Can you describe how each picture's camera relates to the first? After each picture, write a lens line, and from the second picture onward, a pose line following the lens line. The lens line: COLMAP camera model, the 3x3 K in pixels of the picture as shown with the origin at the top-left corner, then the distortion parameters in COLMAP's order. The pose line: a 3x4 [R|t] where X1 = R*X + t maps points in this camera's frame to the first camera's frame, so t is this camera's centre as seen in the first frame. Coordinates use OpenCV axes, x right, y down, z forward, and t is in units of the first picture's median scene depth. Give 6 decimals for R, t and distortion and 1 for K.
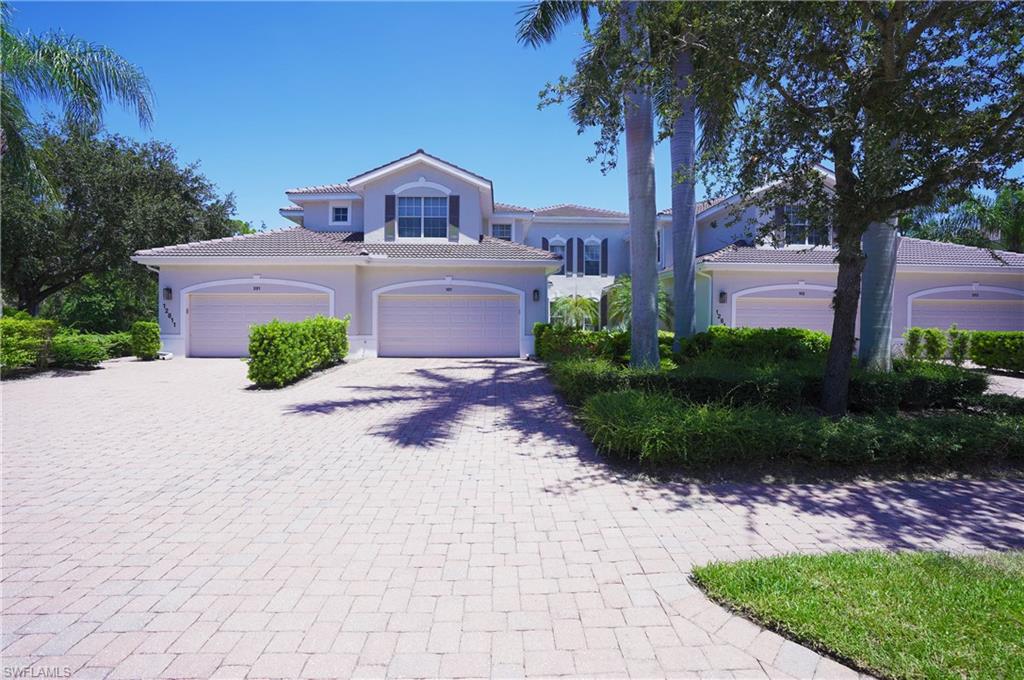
lens RADIAL K [[477.7, 0, 512.0], [0, 477.7, 340.0], [0, 0, 1]] dist [-0.067378, 0.025336]
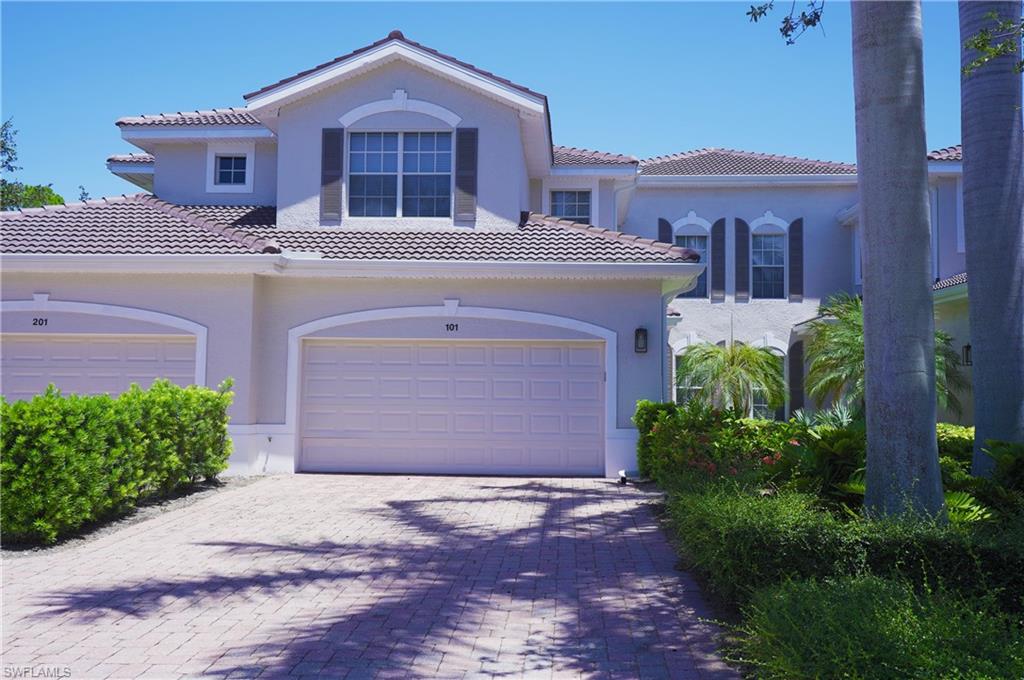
lens RADIAL K [[984.4, 0, 508.3], [0, 984.4, 339.1], [0, 0, 1]] dist [0.058129, 0.002826]
pose [[0.995681, 0.002753, -0.092802, 0.010413], [-0.011709, 0.995303, -0.096100, -0.002846], [0.092101, 0.096772, 0.991036, 0.054075]]
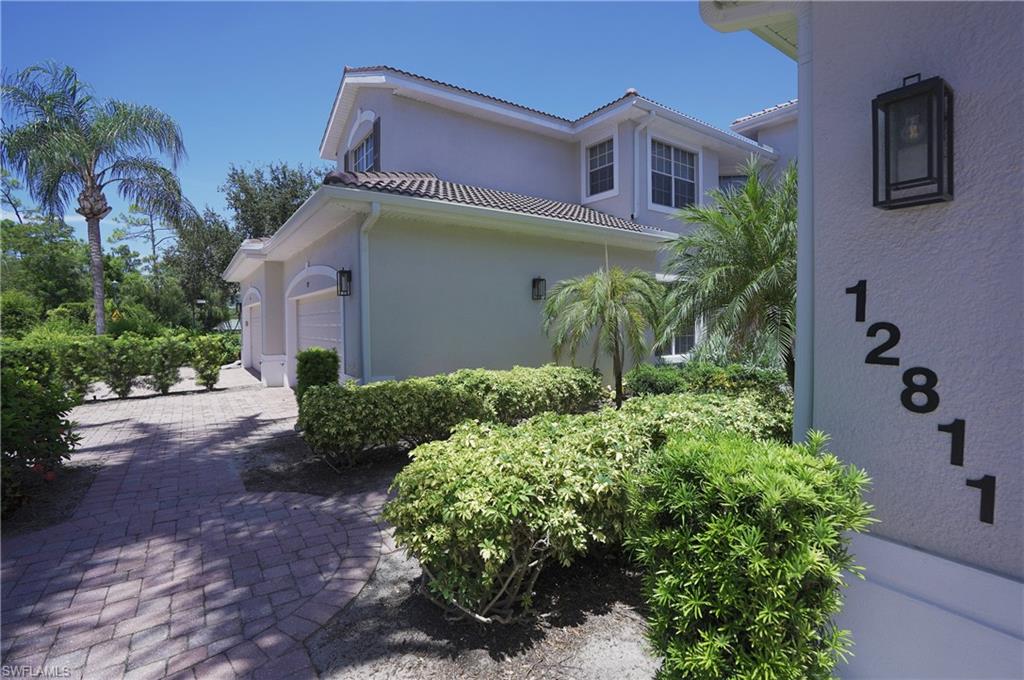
lens RADIAL K [[477.7, 0, 512.0], [0, 477.7, 340.0], [0, 0, 1]] dist [-0.067378, 0.025336]
pose [[0.548738, 0.021478, -0.835718, 0.457971], [-0.018826, 0.999734, 0.013332, -0.046576], [0.835782, 0.008417, 0.548997, 0.831978]]
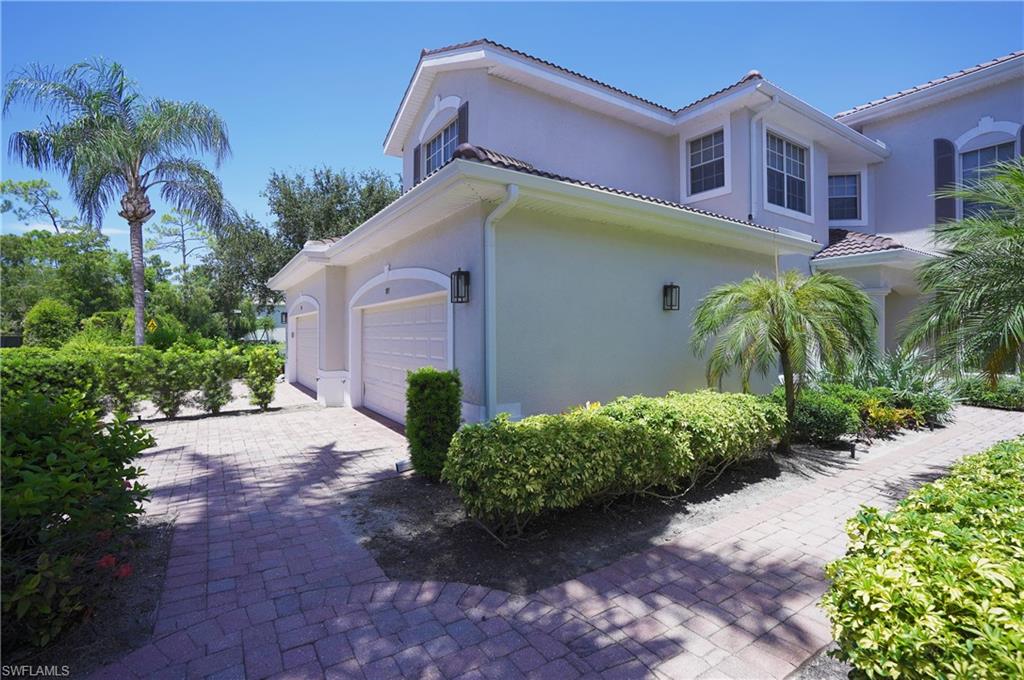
lens RADIAL K [[477.7, 0, 512.0], [0, 477.7, 340.0], [0, 0, 1]] dist [-0.067378, 0.025336]
pose [[0.519840, 0.003519, -0.854257, 0.341823], [-0.027121, 0.999555, -0.012386, -0.047698], [0.853833, 0.029607, 0.519704, 0.795448]]
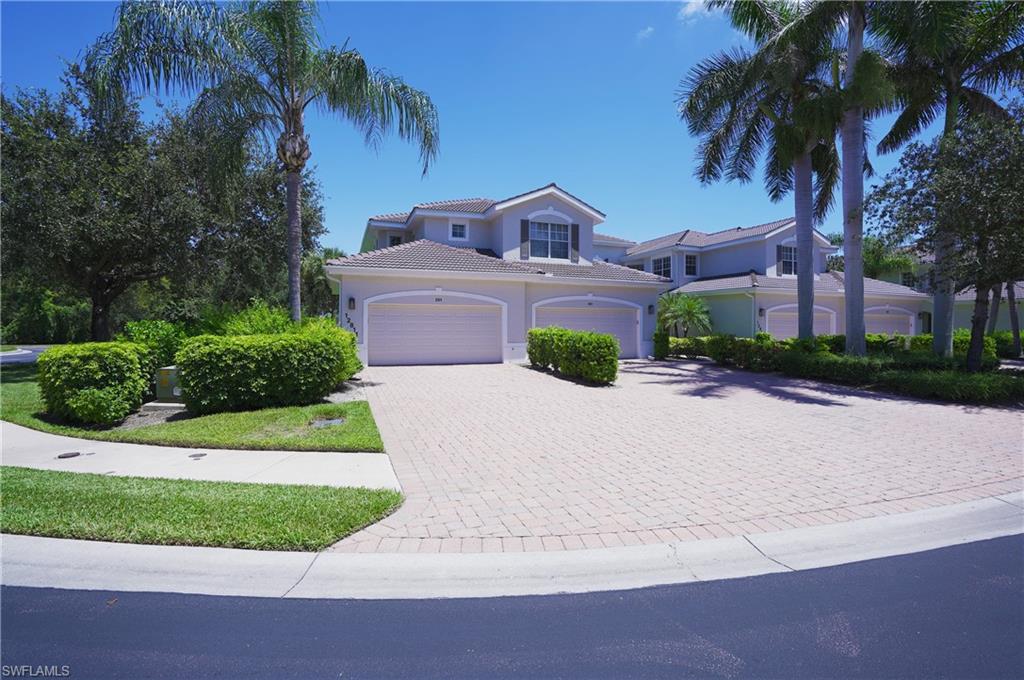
lens RADIAL K [[477.7, 0, 512.0], [0, 477.7, 340.0], [0, 0, 1]] dist [-0.067378, 0.025336]
pose [[0.947716, -0.010347, 0.318948, -0.660312], [0.013526, 0.999878, -0.007753, -0.006936], [-0.318829, 0.011662, 0.947741, -0.077138]]
